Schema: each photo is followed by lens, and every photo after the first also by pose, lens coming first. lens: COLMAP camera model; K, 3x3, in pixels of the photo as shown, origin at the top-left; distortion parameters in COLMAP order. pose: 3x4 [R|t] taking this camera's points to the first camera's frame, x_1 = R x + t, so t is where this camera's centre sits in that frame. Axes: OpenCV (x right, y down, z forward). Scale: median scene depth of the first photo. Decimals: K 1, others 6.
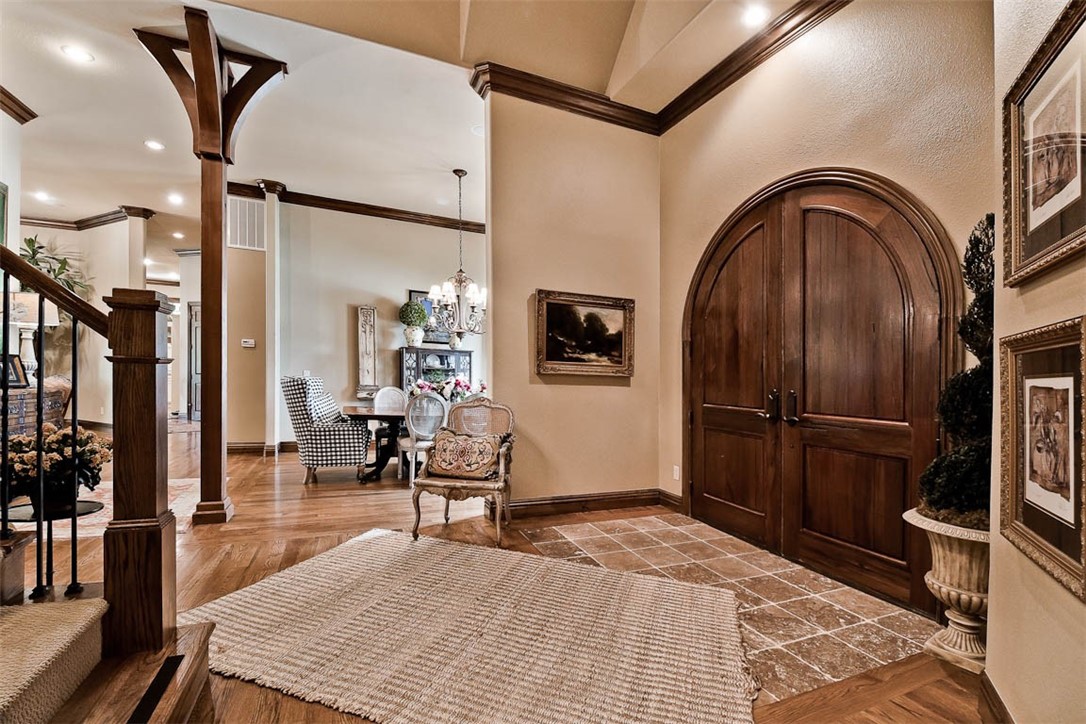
lens RADIAL K [[480.5, 0, 524.9], [0, 480.5, 370.3], [0, 0, 1]] dist [0.009238, -0.012775]
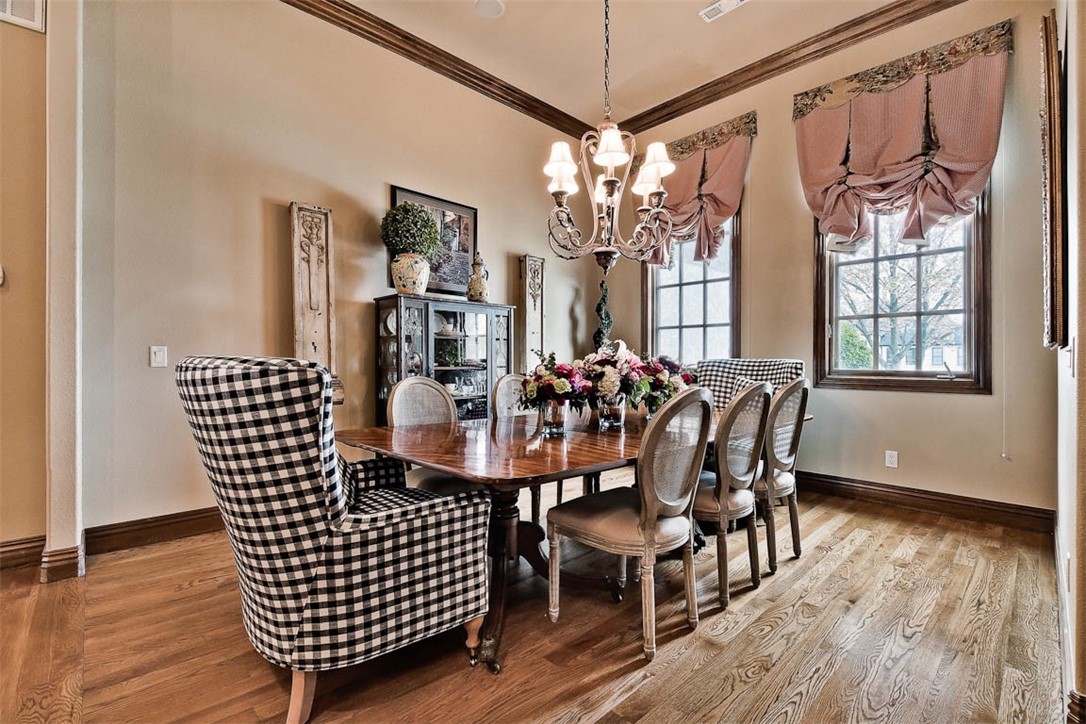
lens RADIAL K [[480.5, 0, 552.0], [0, 480.5, 354.6], [0, 0, 1]] dist [0.009238, -0.012775]
pose [[0.918711, -0.025462, 0.394108, -0.305850], [0.021032, 0.999658, 0.015558, 0.008428], [-0.394370, -0.006004, 0.918932, 0.488289]]
